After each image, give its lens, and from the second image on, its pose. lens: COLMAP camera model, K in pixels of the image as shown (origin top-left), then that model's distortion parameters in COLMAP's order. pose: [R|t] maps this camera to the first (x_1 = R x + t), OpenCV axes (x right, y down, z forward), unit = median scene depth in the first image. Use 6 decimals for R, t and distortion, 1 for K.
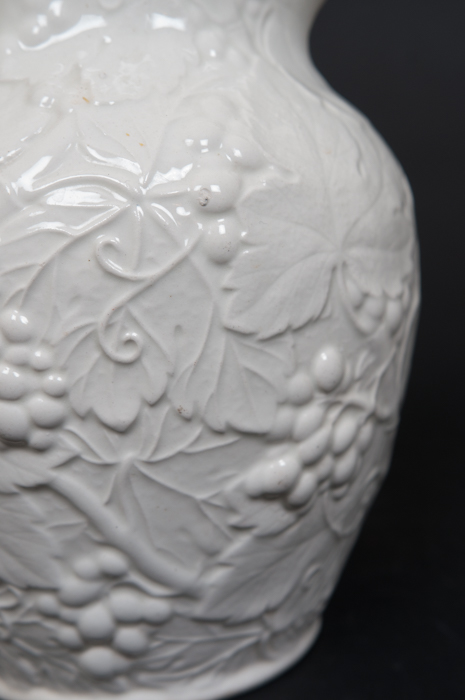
lens RADIAL K [[1088.9, 0, 232.5], [0, 1088.9, 350.0], [0, 0, 1]] dist [0.111098, -0.014686]
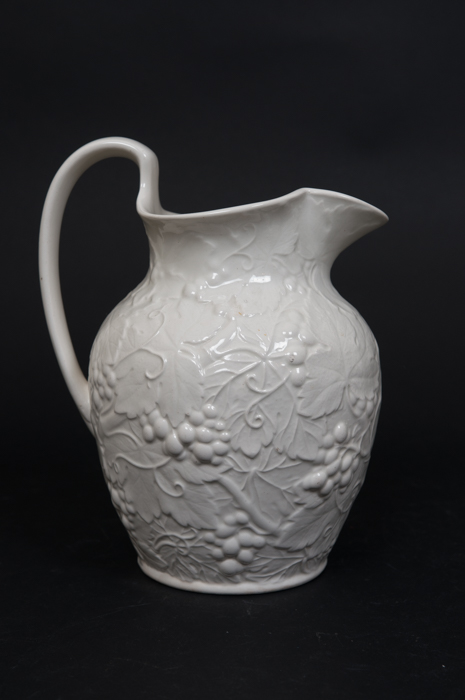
lens RADIAL K [[1088.9, 0, 232.5], [0, 1088.9, 350.0], [0, 0, 1]] dist [0.111098, -0.014686]
pose [[0.998853, 0.028308, 0.038617, -0.223455], [-0.026648, 0.998727, -0.042835, -0.049627], [-0.039780, 0.041757, 0.998336, -1.220696]]
